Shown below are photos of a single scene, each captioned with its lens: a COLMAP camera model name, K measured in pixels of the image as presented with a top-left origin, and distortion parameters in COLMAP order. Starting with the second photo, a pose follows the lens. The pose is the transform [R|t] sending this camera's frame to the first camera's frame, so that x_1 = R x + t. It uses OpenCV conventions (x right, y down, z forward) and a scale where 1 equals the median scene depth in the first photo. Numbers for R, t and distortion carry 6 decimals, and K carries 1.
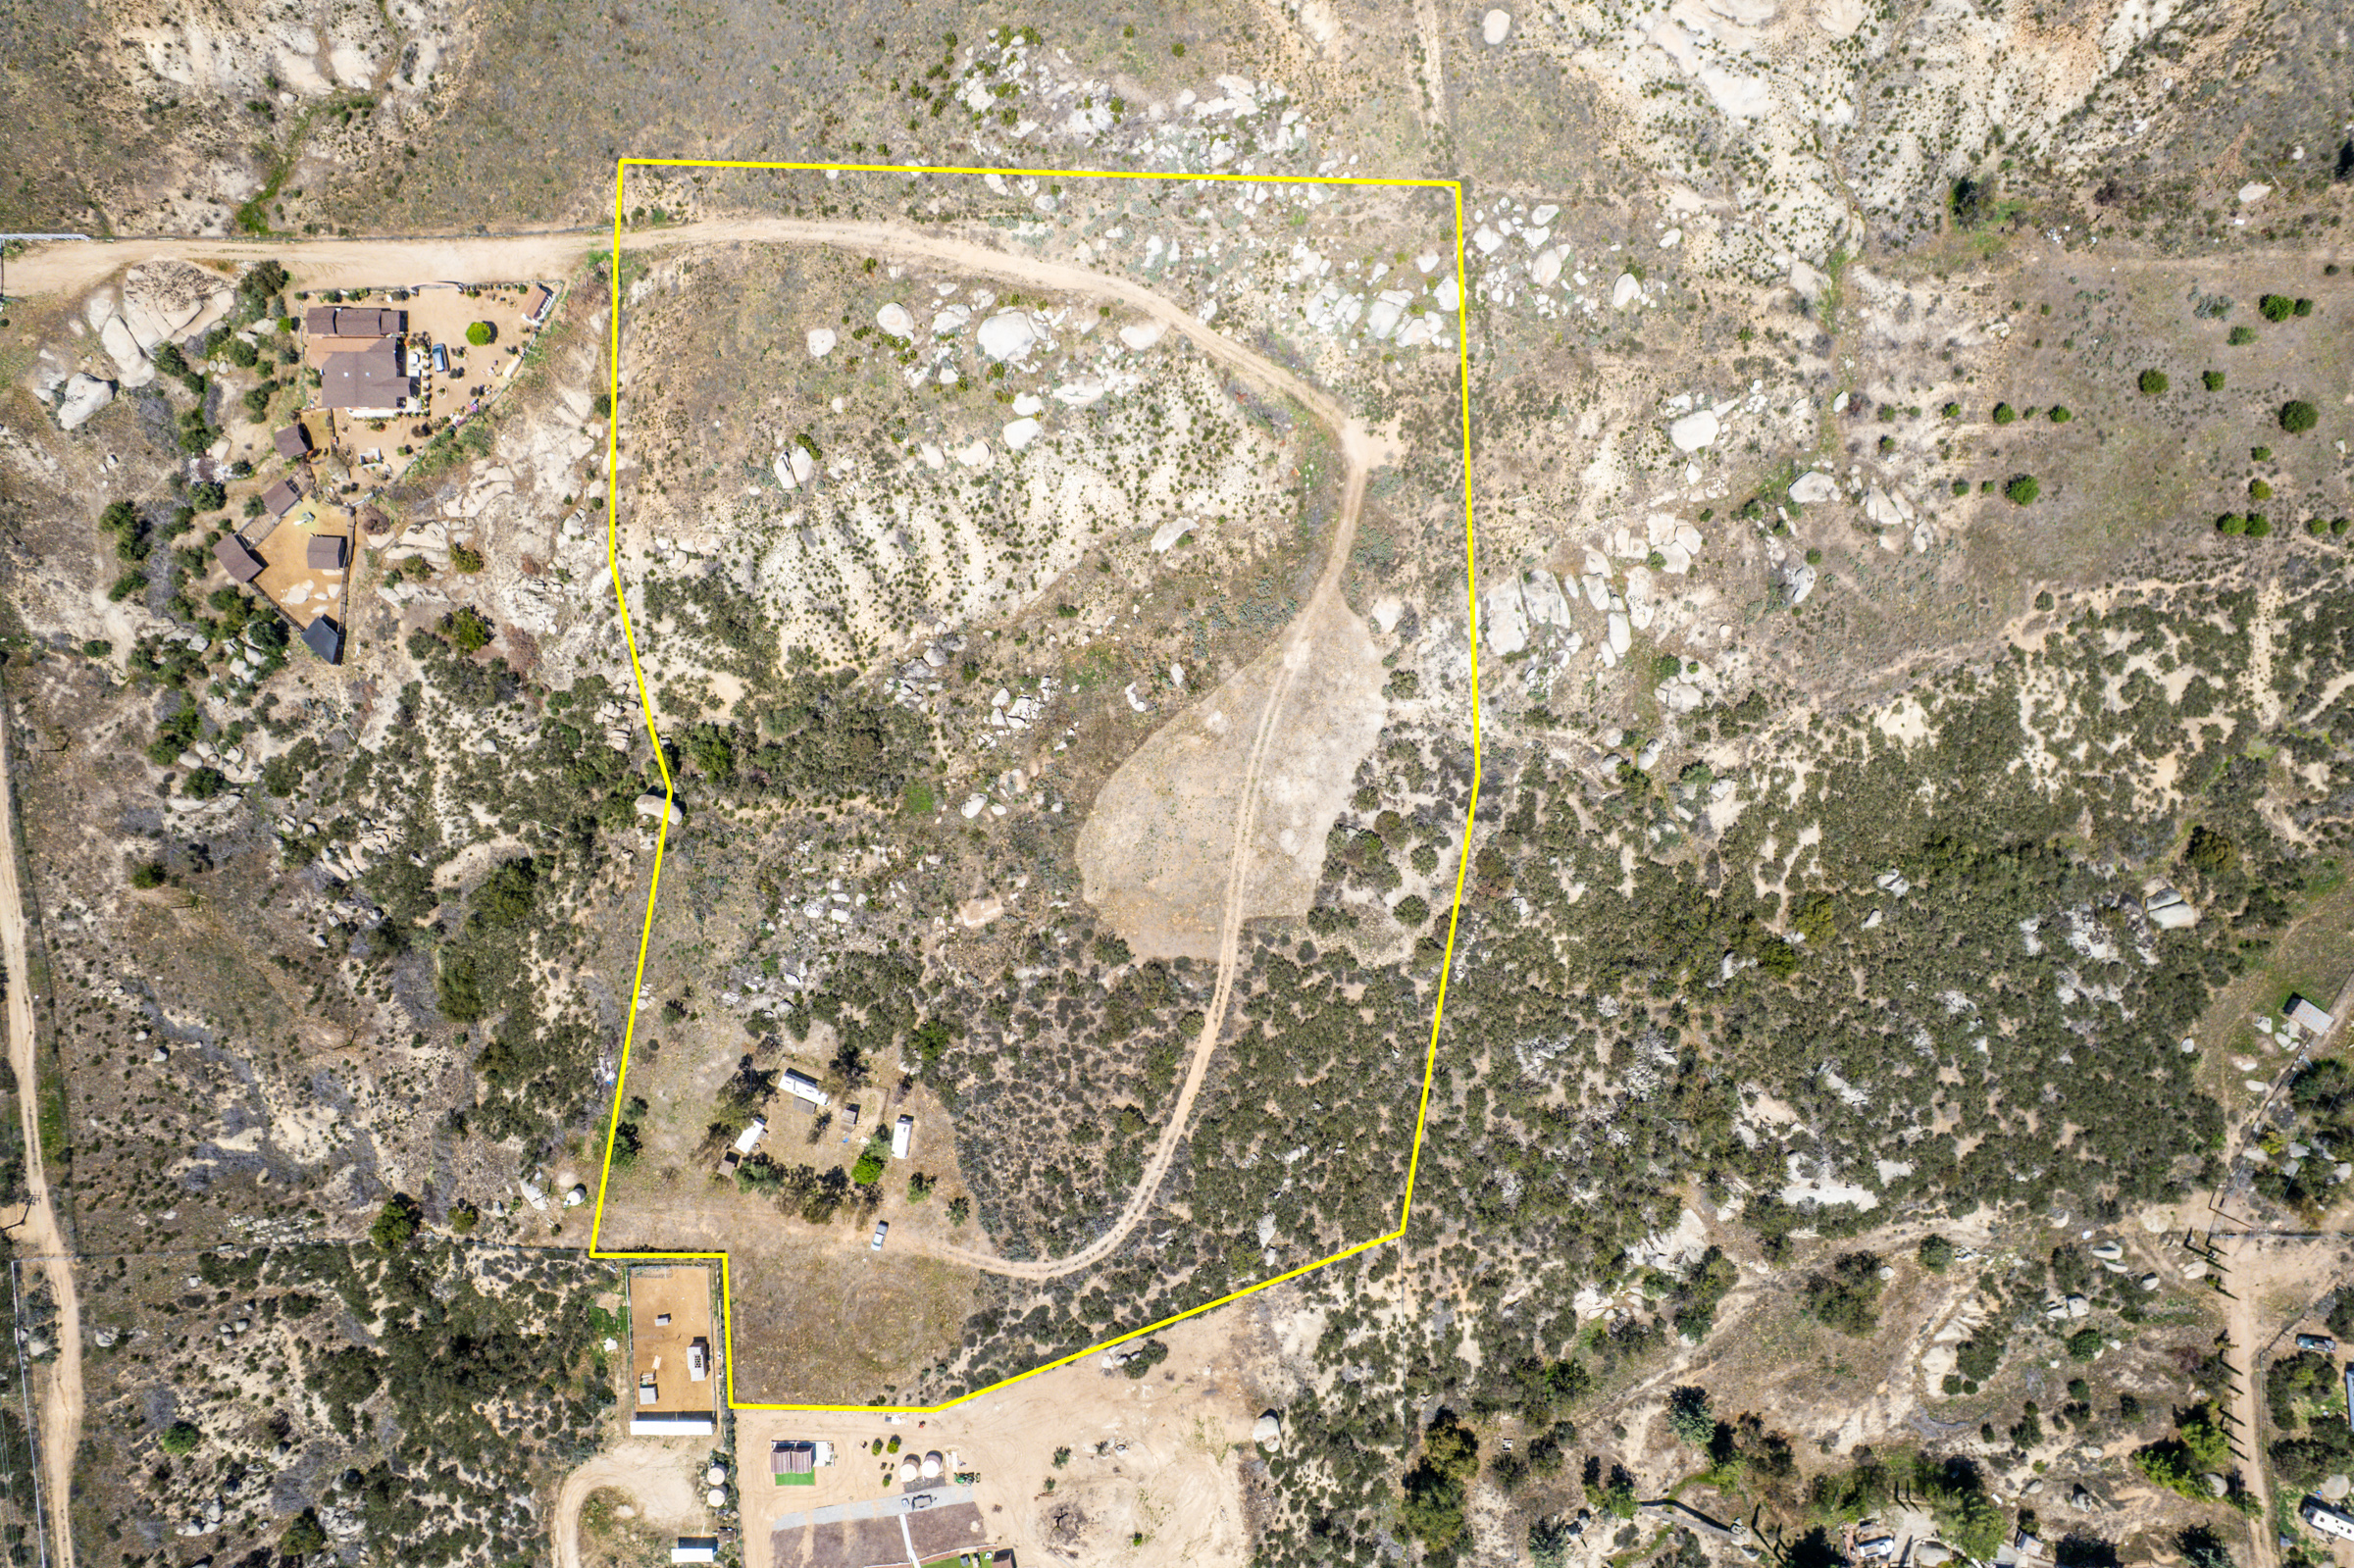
lens RADIAL K [[1503.7, 0, 1186.3], [0, 1503.7, 803.0], [0, 0, 1]] dist [-0.077900, 0.071748]
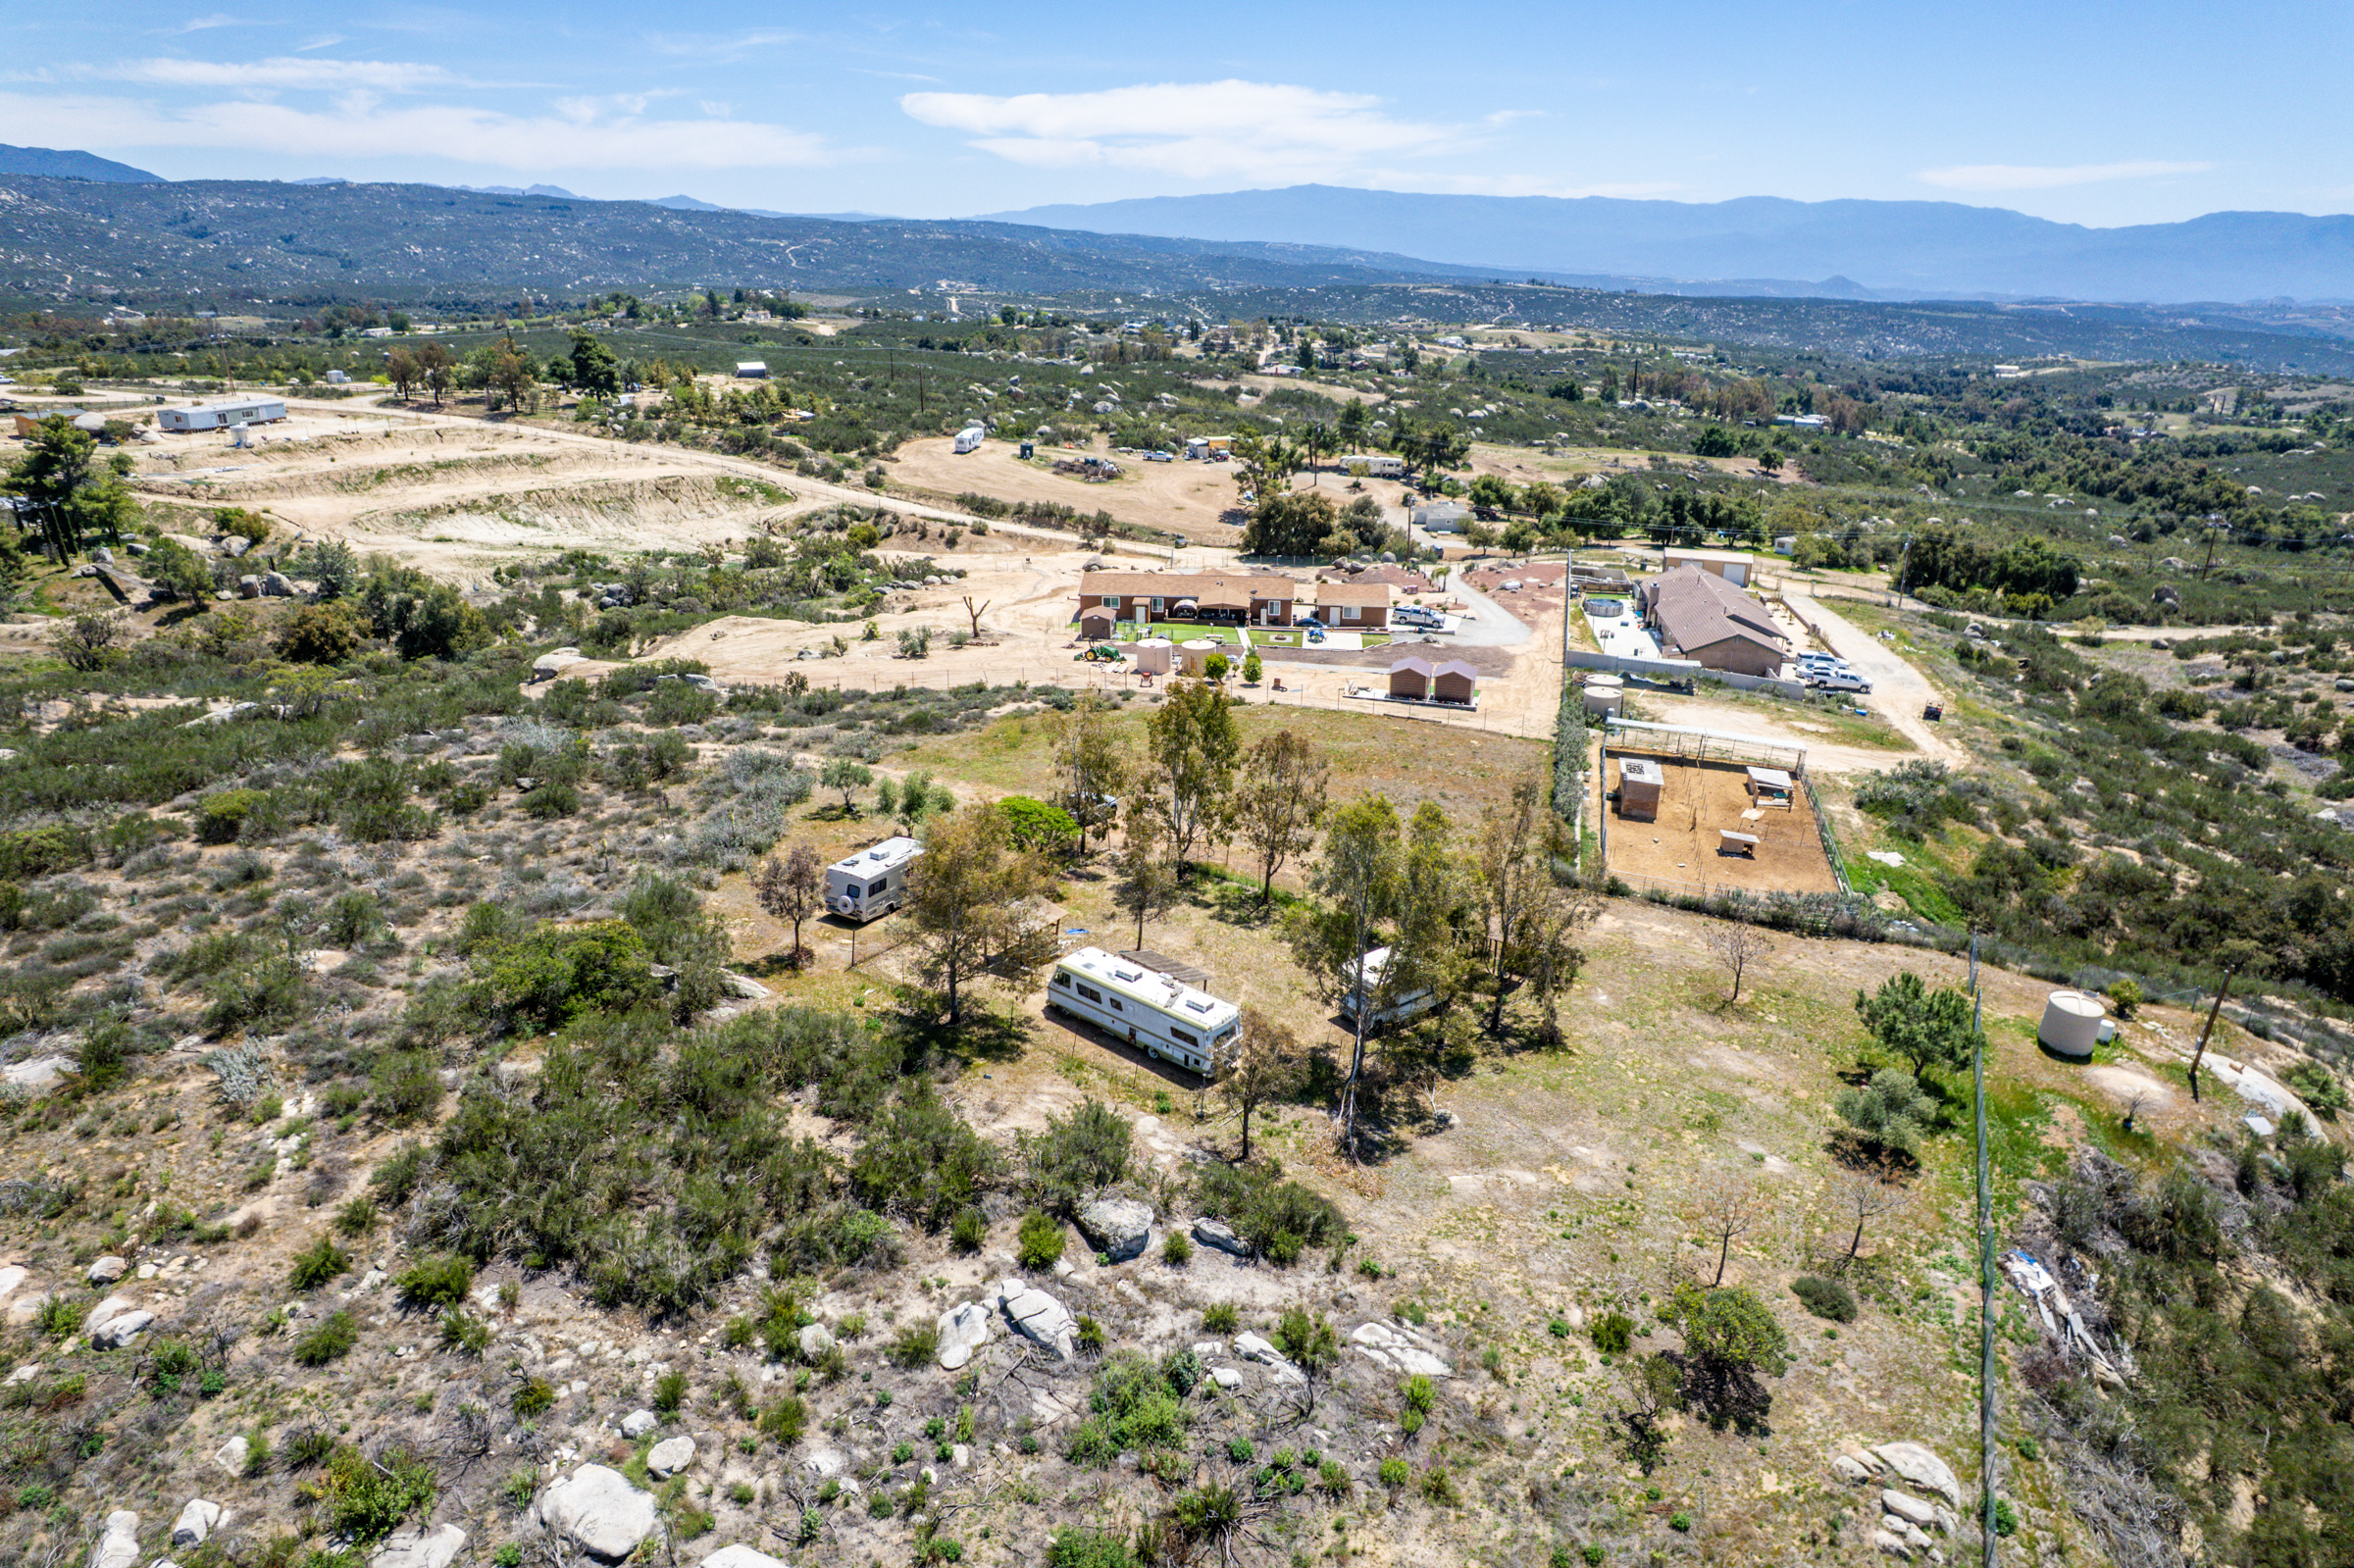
lens RADIAL K [[1503.7, 0, 1186.3], [0, 1503.7, 803.0], [0, 0, 1]] dist [-0.077900, 0.071748]
pose [[-0.959868, -0.108342, 0.258678, -0.323105], [0.280350, -0.345999, 0.895371, -0.020454], [-0.007504, 0.931958, 0.362487, 0.875730]]
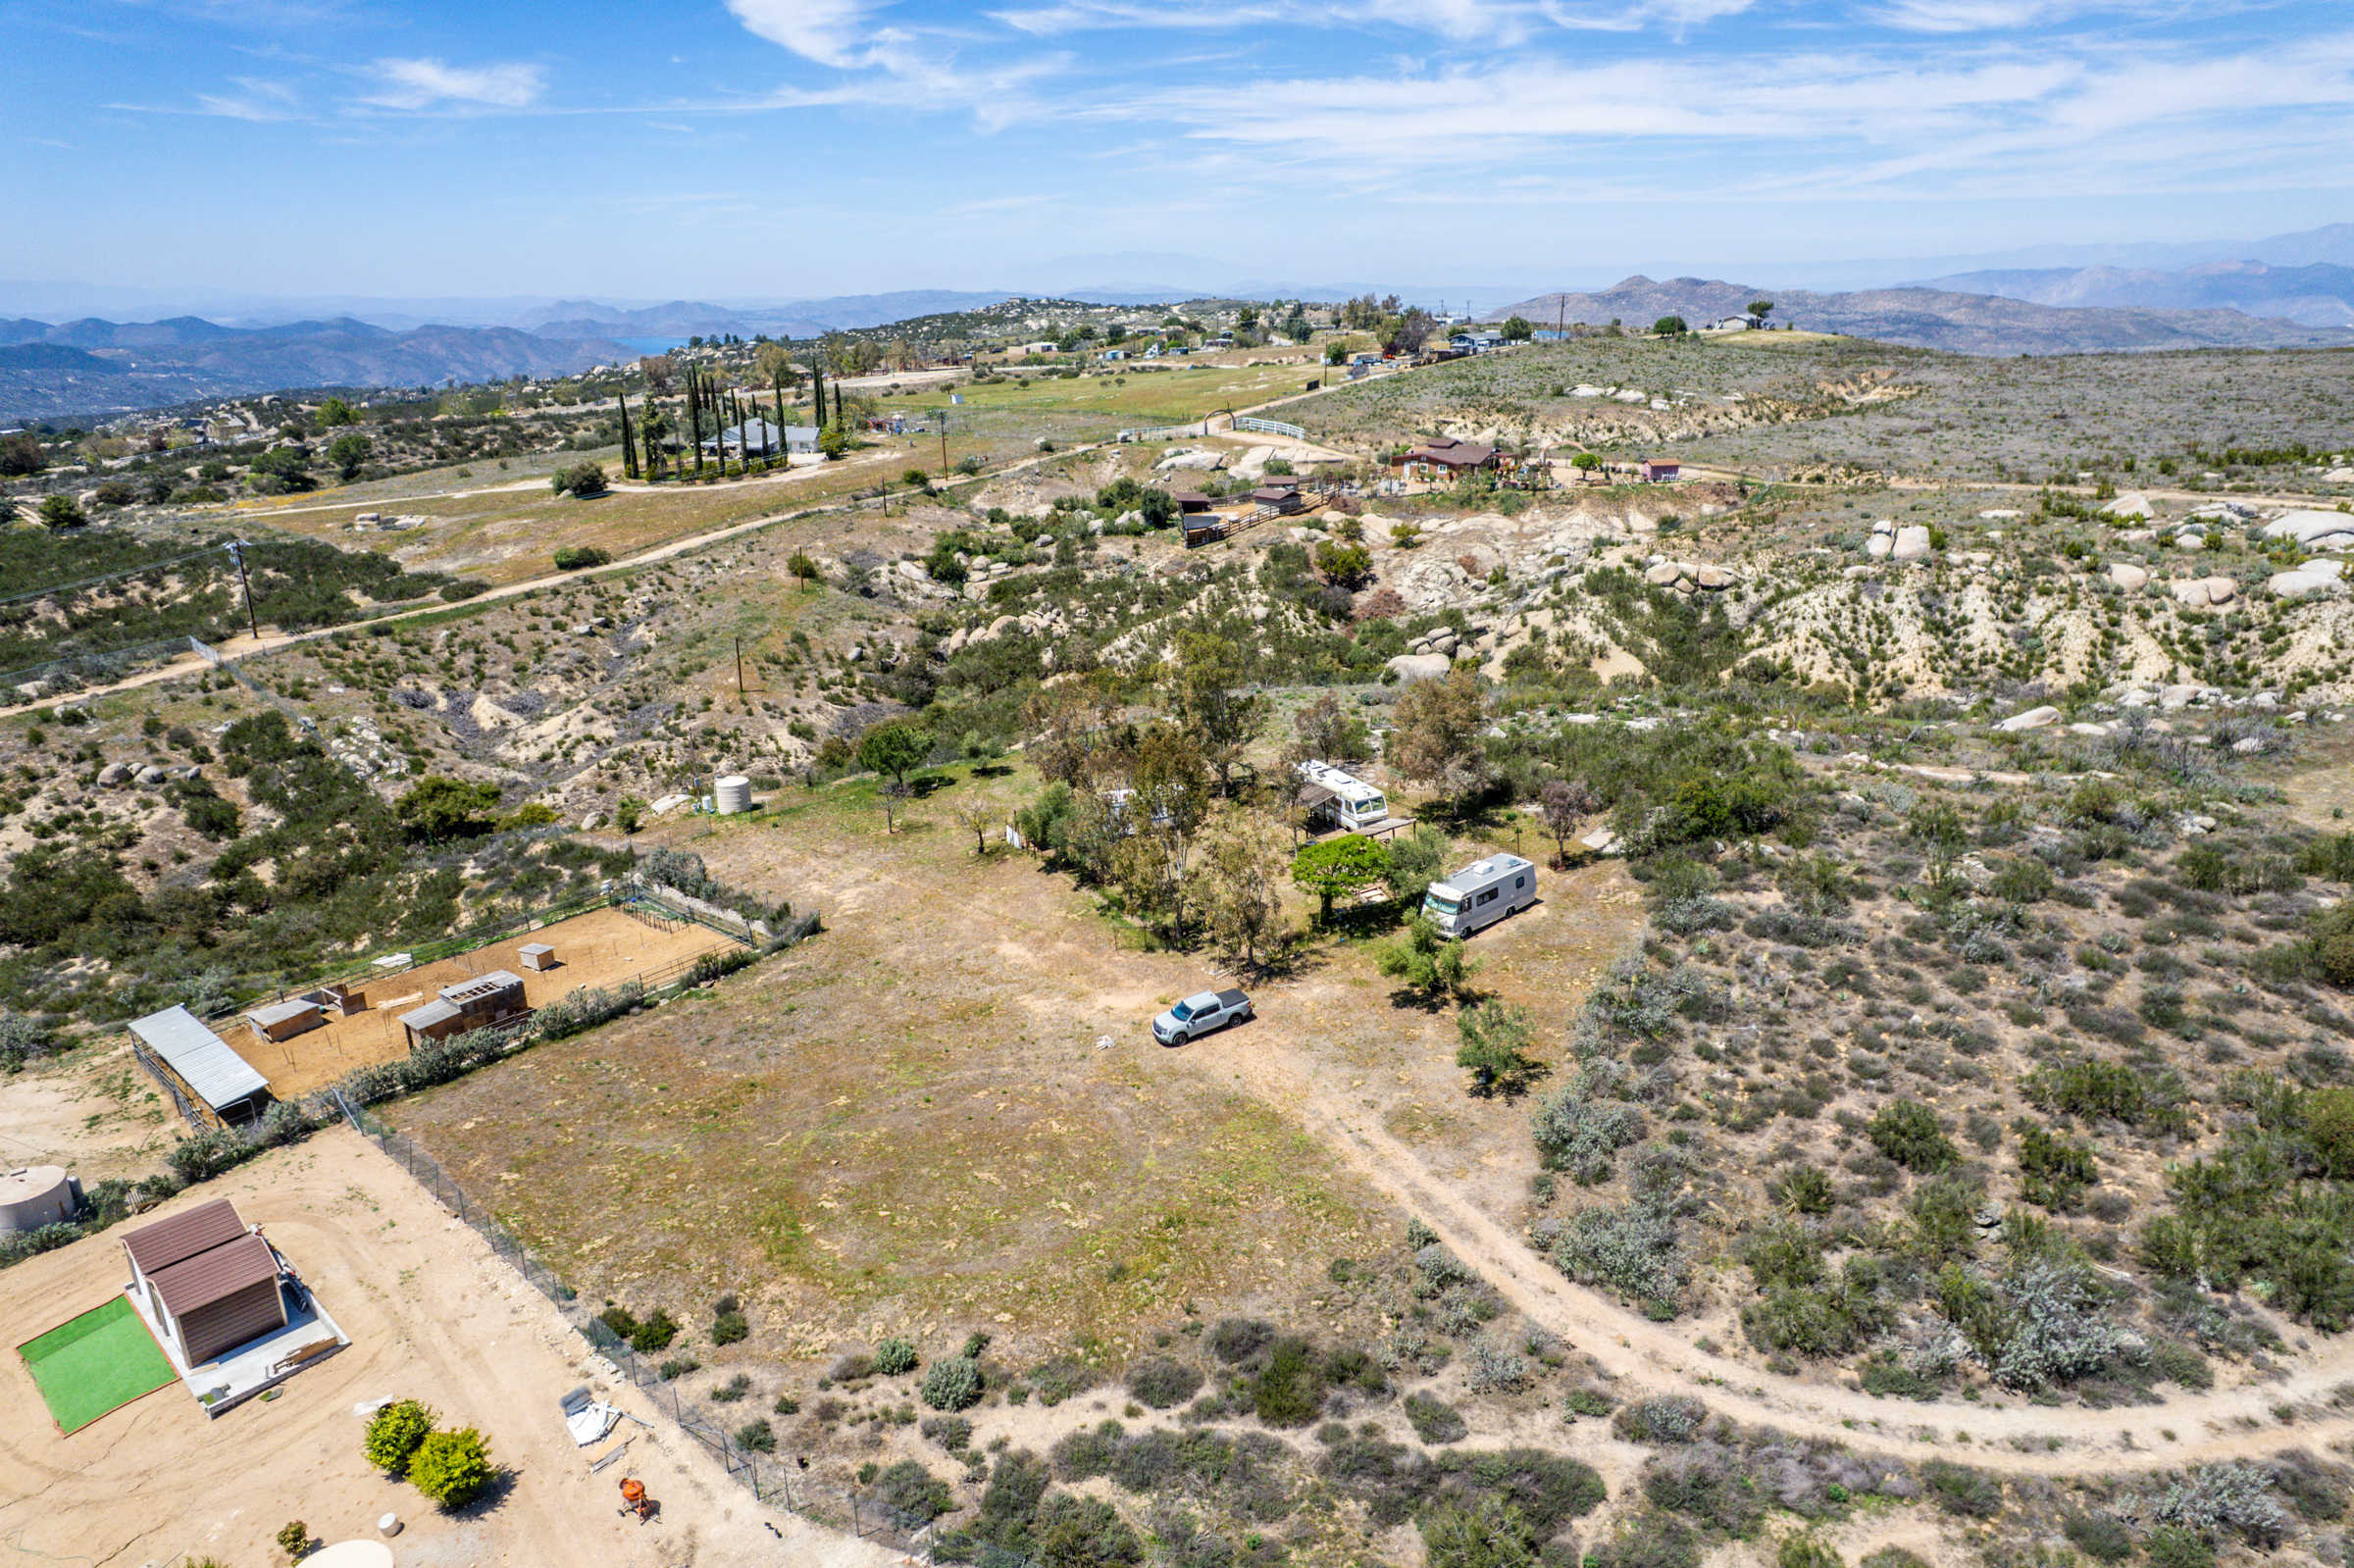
lens RADIAL K [[1503.7, 0, 1186.3], [0, 1503.7, 803.0], [0, 0, 1]] dist [-0.077900, 0.071748]
pose [[0.724791, 0.229319, -0.649685, -0.031518], [-0.688962, 0.245219, -0.682055, 0.482235], [0.002907, 0.941956, 0.335725, 0.871557]]
